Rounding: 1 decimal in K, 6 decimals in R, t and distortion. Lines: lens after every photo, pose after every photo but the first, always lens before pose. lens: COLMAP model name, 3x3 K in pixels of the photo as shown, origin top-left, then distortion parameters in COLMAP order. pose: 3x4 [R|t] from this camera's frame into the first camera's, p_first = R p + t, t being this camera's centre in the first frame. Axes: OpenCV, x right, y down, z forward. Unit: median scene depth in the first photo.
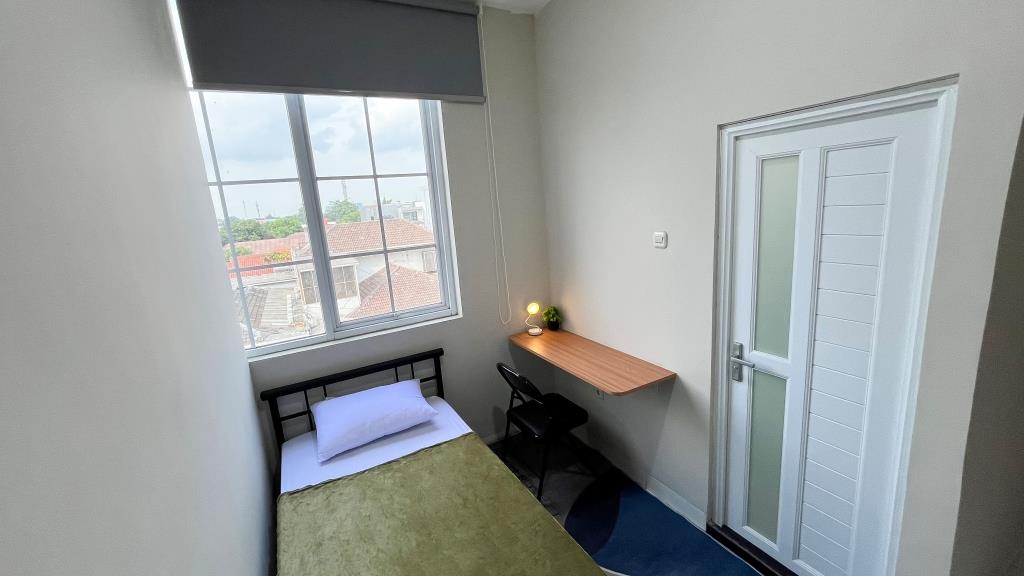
lens RADIAL K [[413.5, 0, 508.4], [0, 413.5, 286.7], [0, 0, 1]] dist [-0.003834, 0.000129]
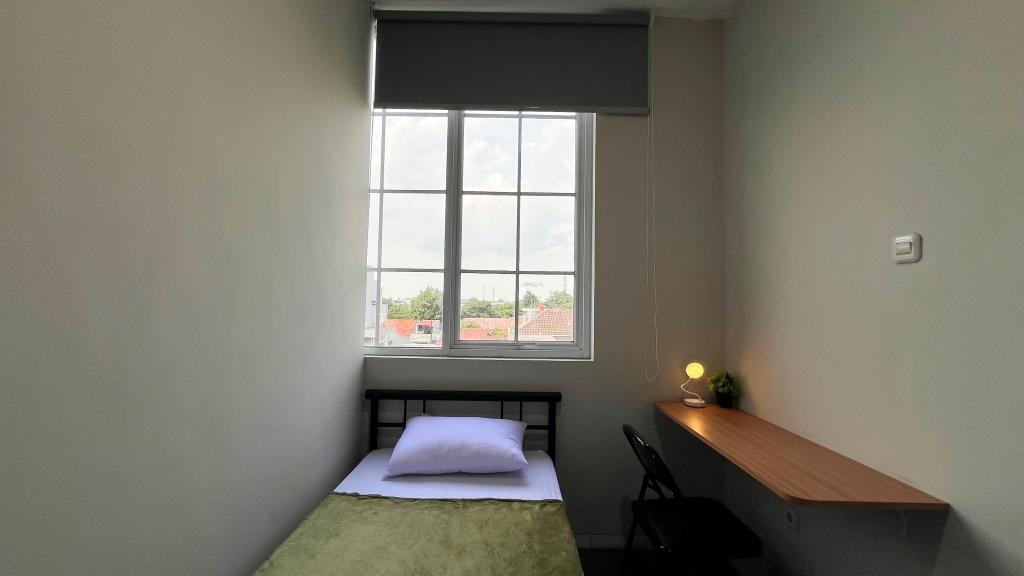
lens RADIAL K [[413.5, 0, 508.4], [0, 413.5, 286.7], [0, 0, 1]] dist [-0.003834, 0.000129]
pose [[0.872521, 0.071645, -0.483295, 0.144176], [-0.179956, 0.966772, -0.181569, 0.127942], [0.454228, 0.245395, 0.856422, 0.232610]]
